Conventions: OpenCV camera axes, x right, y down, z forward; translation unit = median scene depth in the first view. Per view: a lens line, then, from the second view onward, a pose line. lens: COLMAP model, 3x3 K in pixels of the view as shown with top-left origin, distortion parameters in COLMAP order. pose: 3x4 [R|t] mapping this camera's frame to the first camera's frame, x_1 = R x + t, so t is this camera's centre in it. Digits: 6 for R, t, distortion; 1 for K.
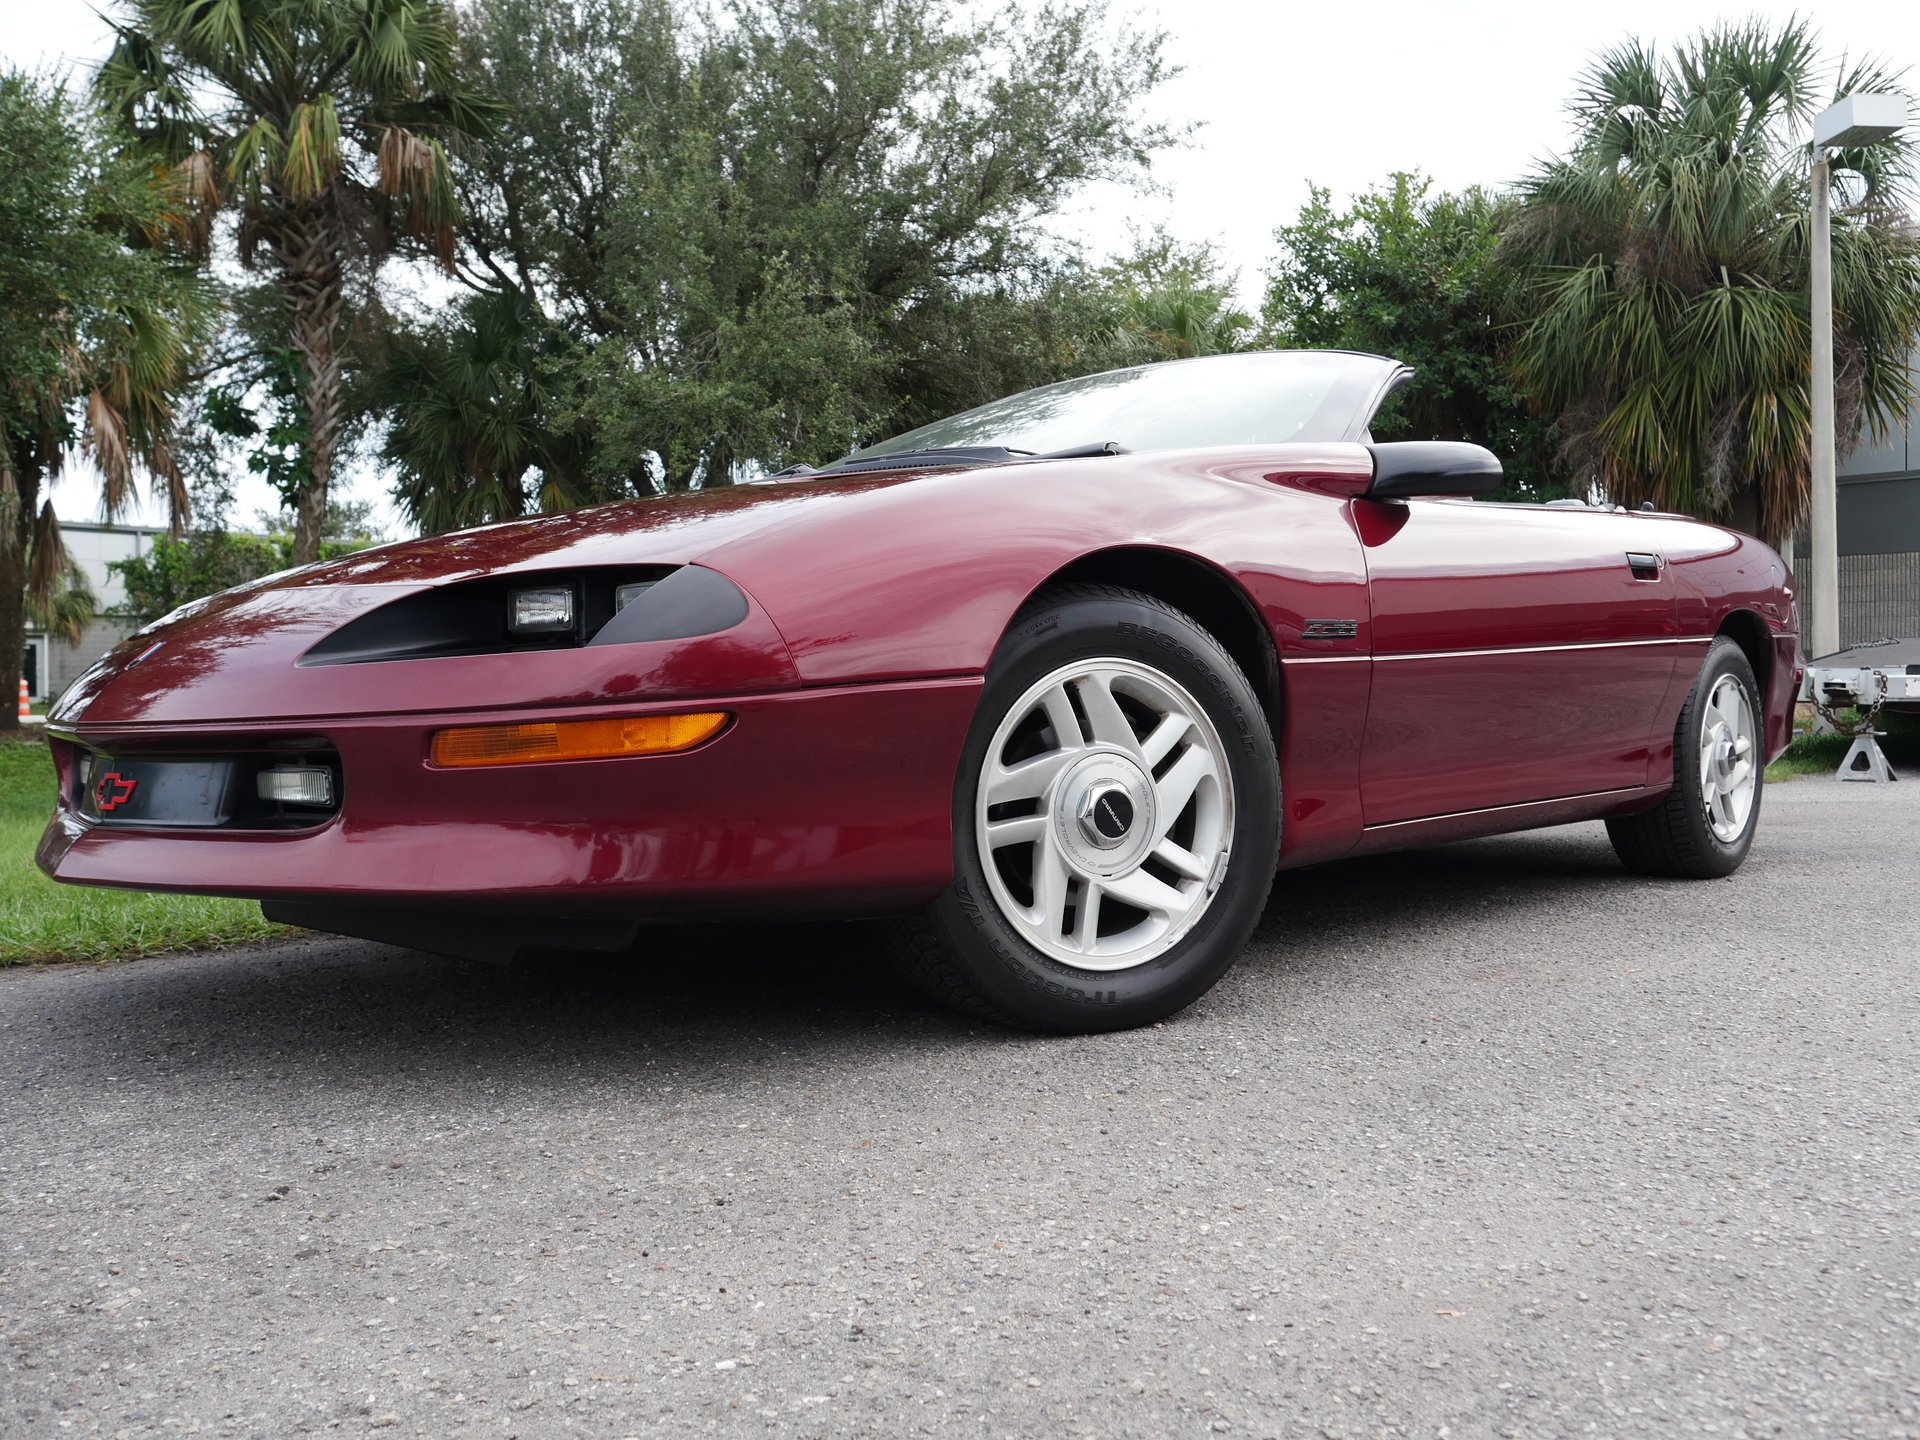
lens RADIAL K [[1595.8, 0, 954.6], [0, 1595.8, 723.6], [0, 0, 1]] dist [-0.012579, 0.006550]
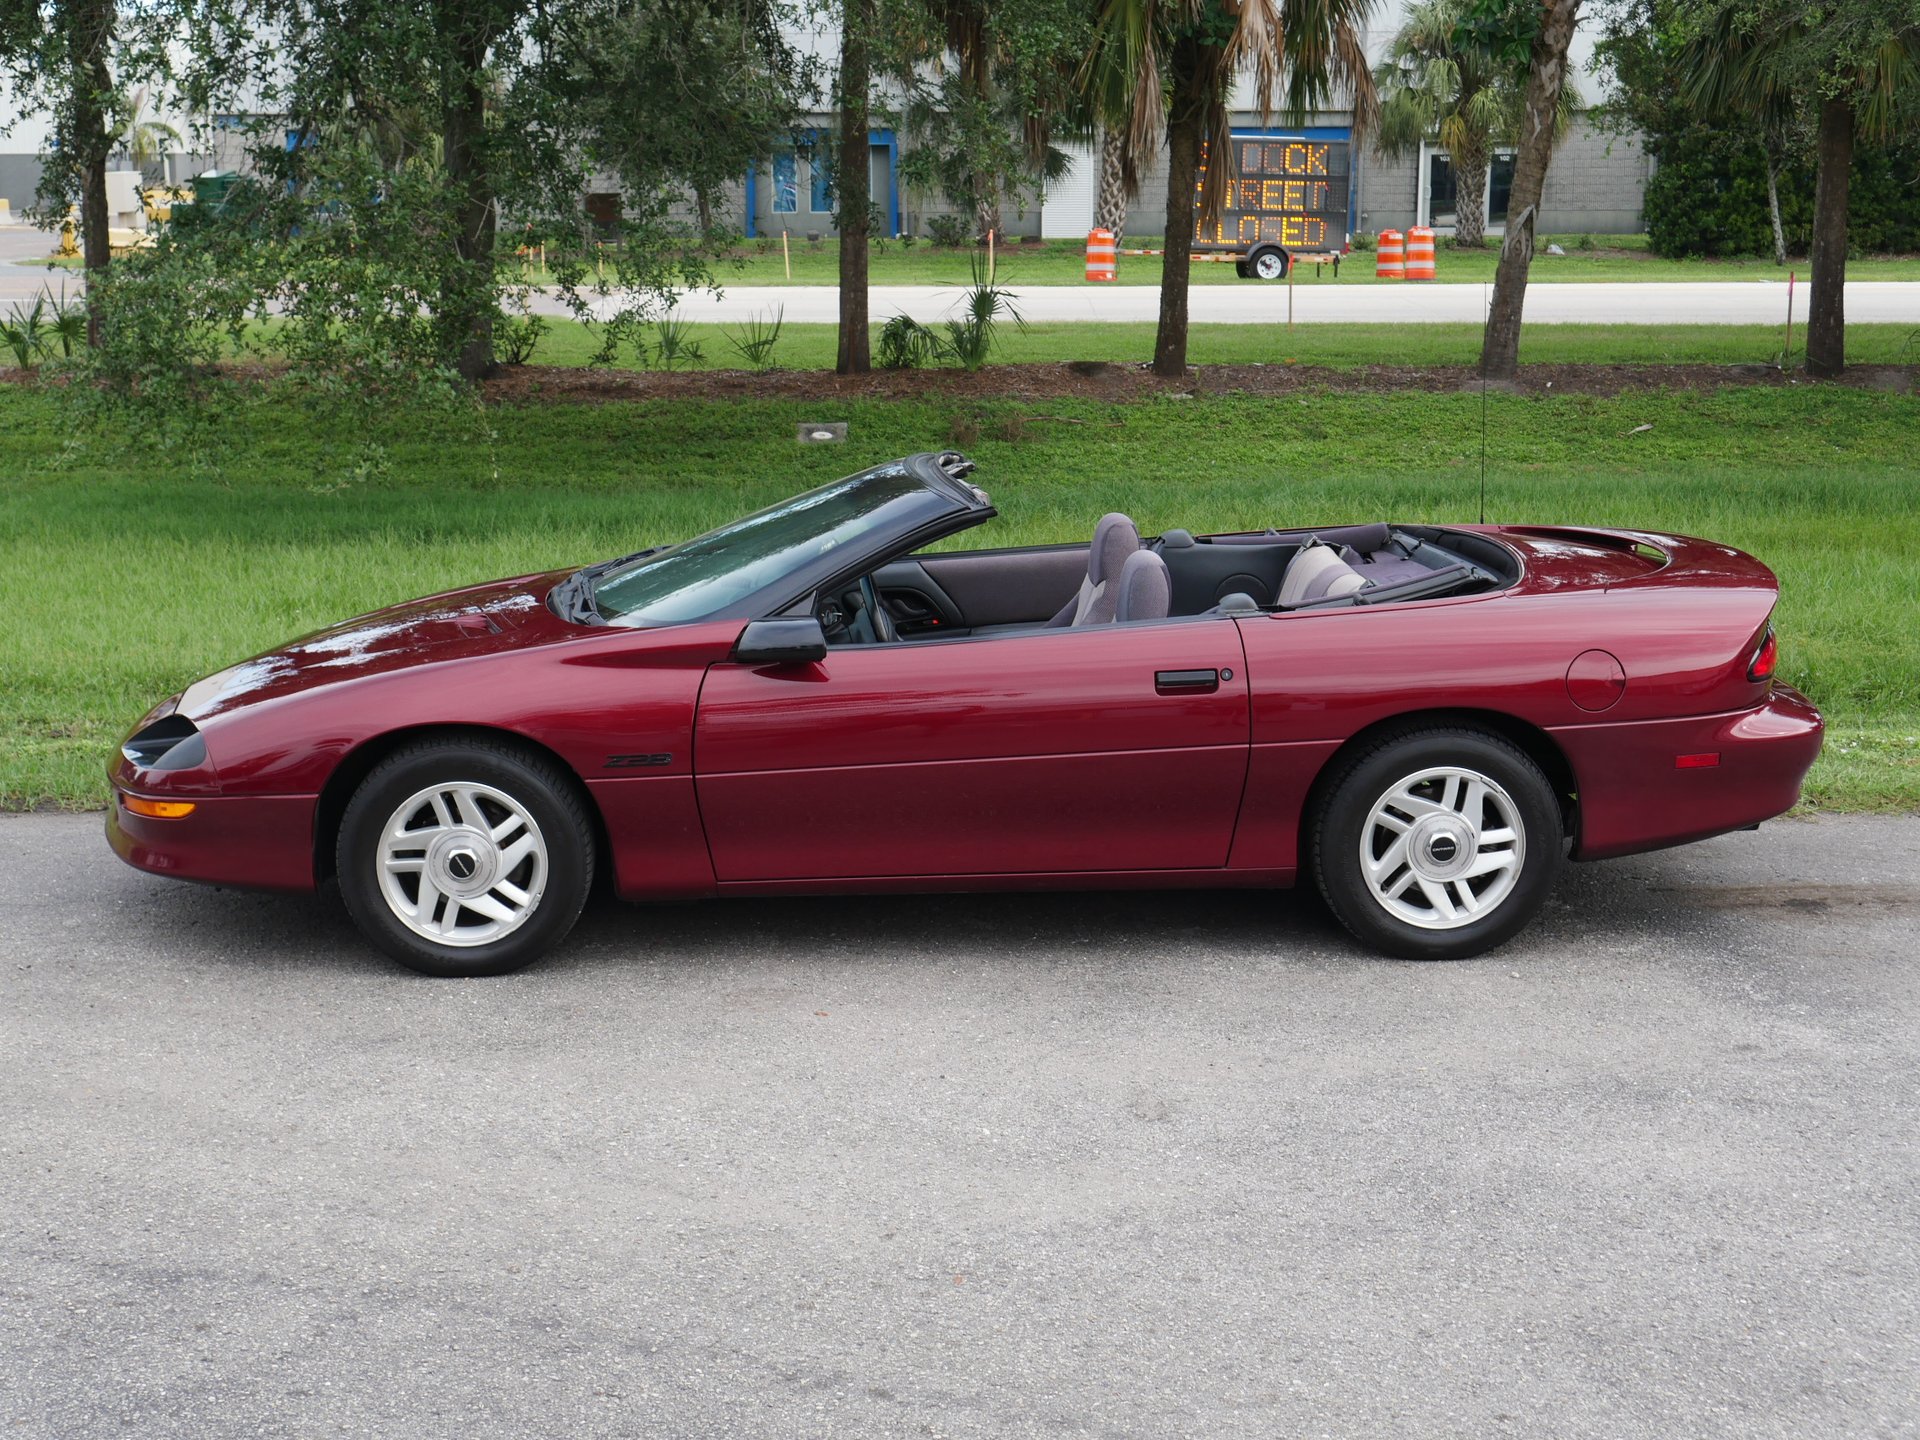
lens RADIAL K [[2614.5, 0, 960.5], [0, 2614.5, 718.7], [0, 0, 1]] dist [0.002989, -0.014457]
pose [[0.688139, 0.153331, -0.709193, 0.336840], [-0.016320, 0.980440, 0.196140, -0.080329], [0.725395, -0.123398, 0.677182, -0.080767]]
